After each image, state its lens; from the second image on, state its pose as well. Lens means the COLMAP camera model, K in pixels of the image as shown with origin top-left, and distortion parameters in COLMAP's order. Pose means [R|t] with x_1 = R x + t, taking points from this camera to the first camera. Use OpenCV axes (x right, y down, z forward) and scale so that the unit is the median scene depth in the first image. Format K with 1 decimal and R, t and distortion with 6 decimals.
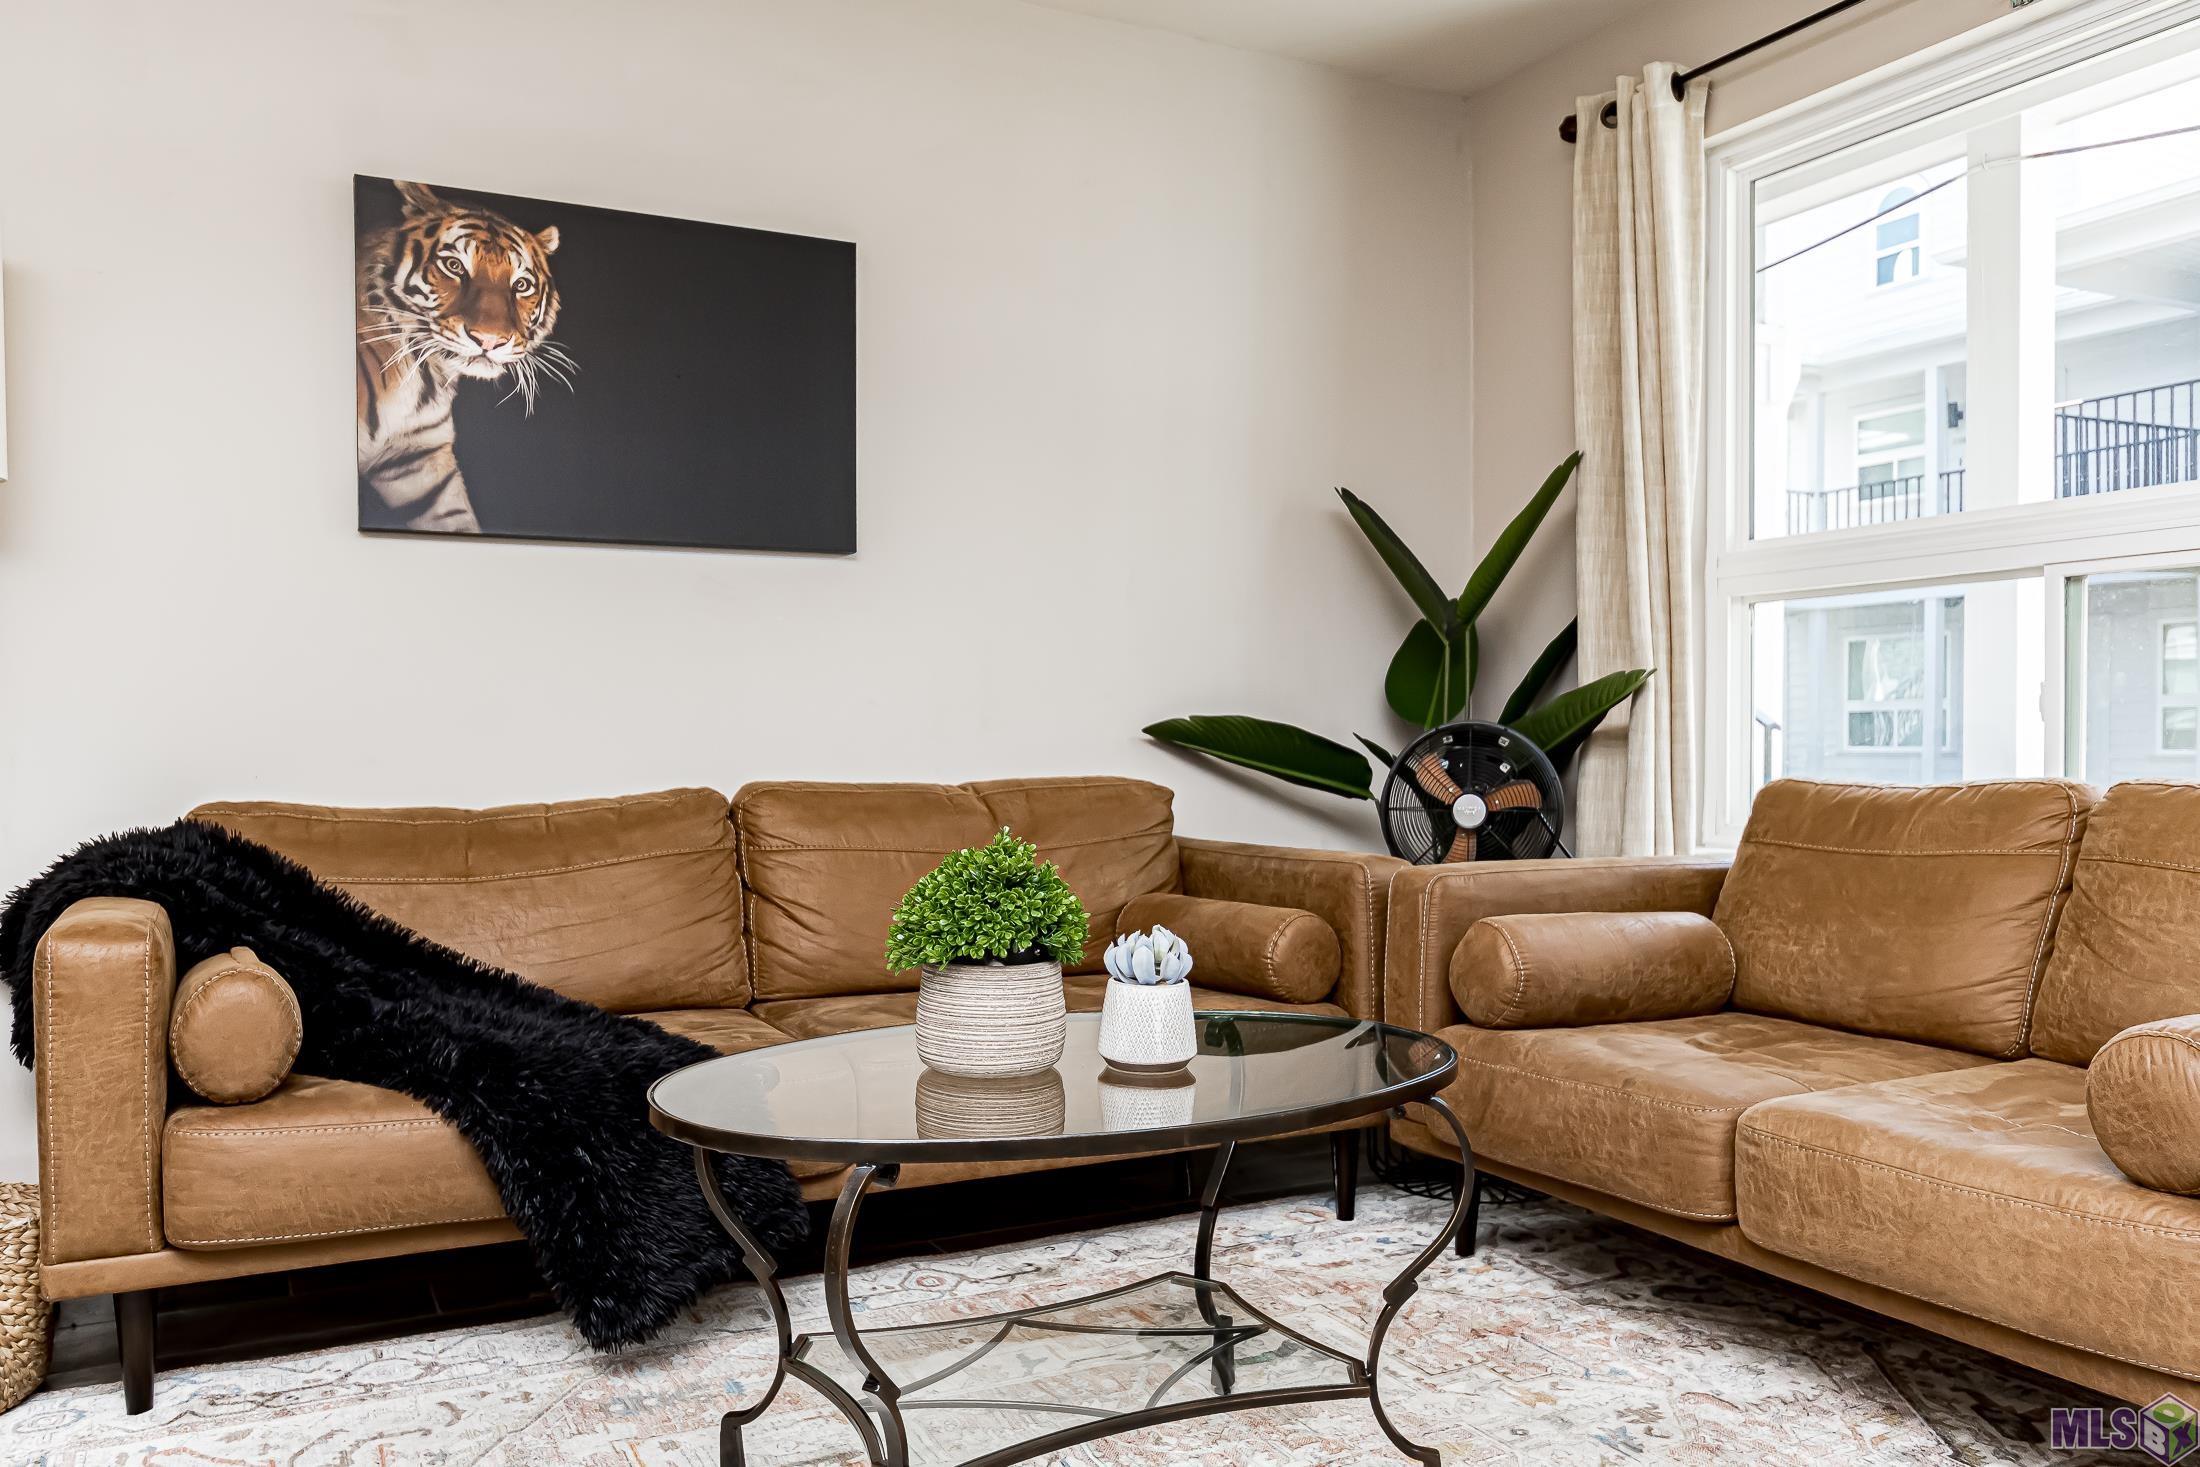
lens RADIAL K [[1627.8, 0, 1097.8], [0, 1627.8, 732.5], [0, 0, 1]] dist [0.008569, 0.007604]
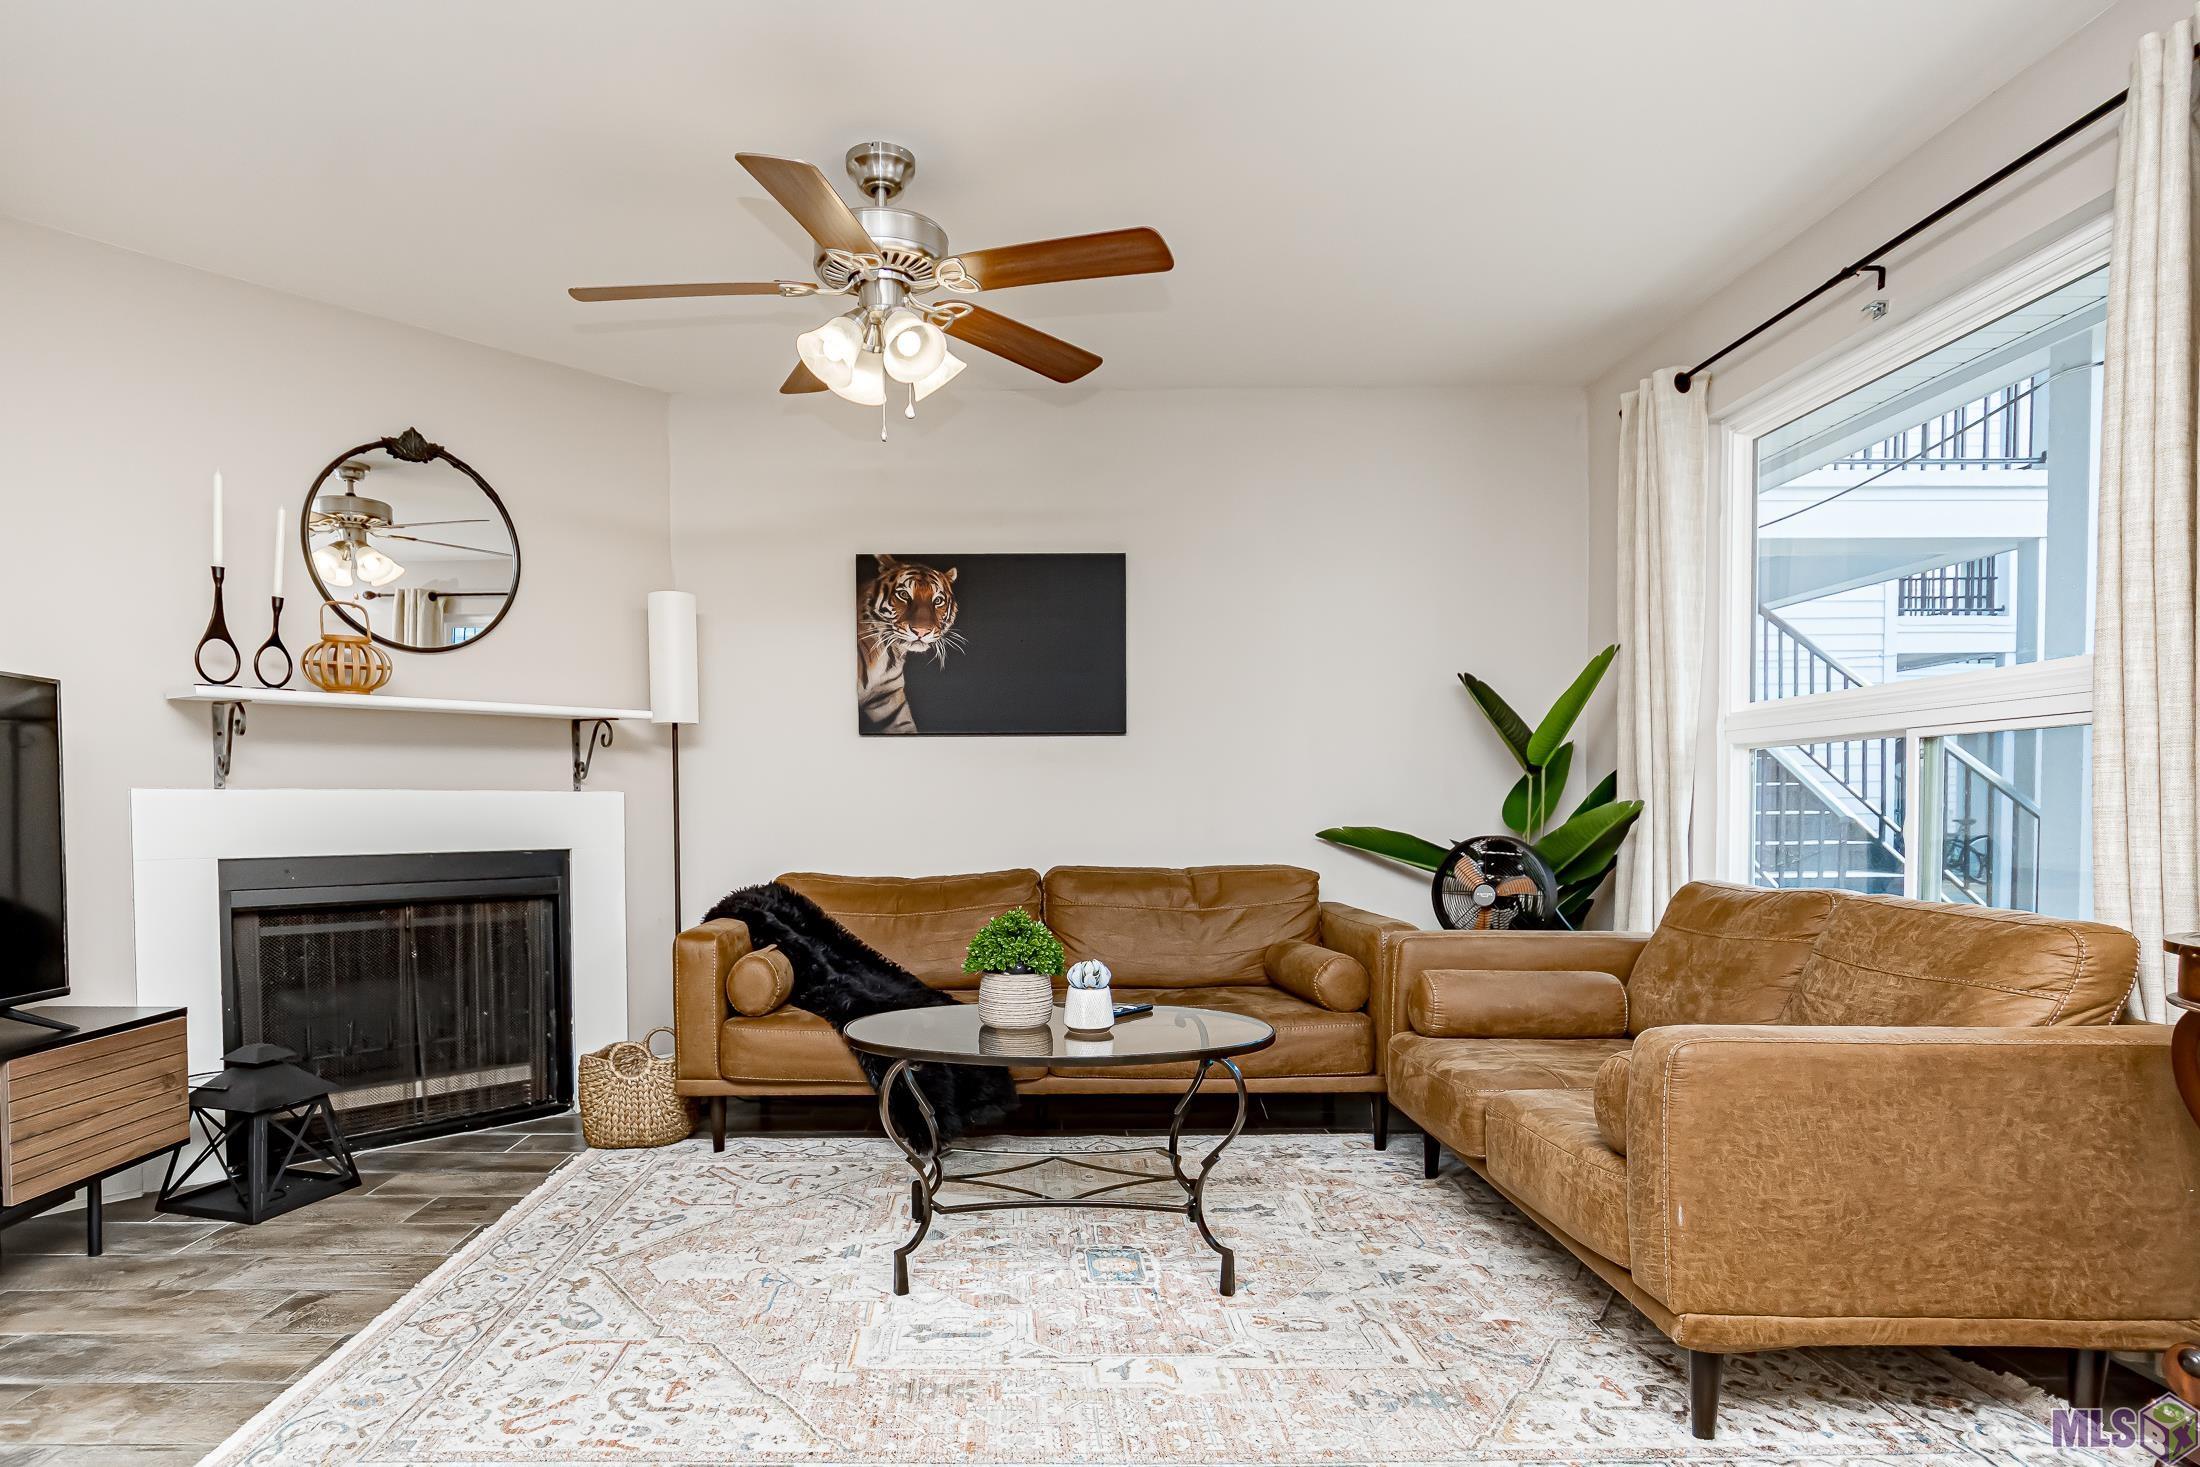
lens RADIAL K [[1176.4, 0, 1085.6], [0, 1176.4, 814.1], [0, 0, 1]] dist [0.029910, 0.002609]
pose [[0.908427, 0.004800, -0.418016, 0.384090], [-0.000447, 0.999945, 0.010510, -0.042937], [0.418044, -0.009360, 0.908379, -0.175104]]
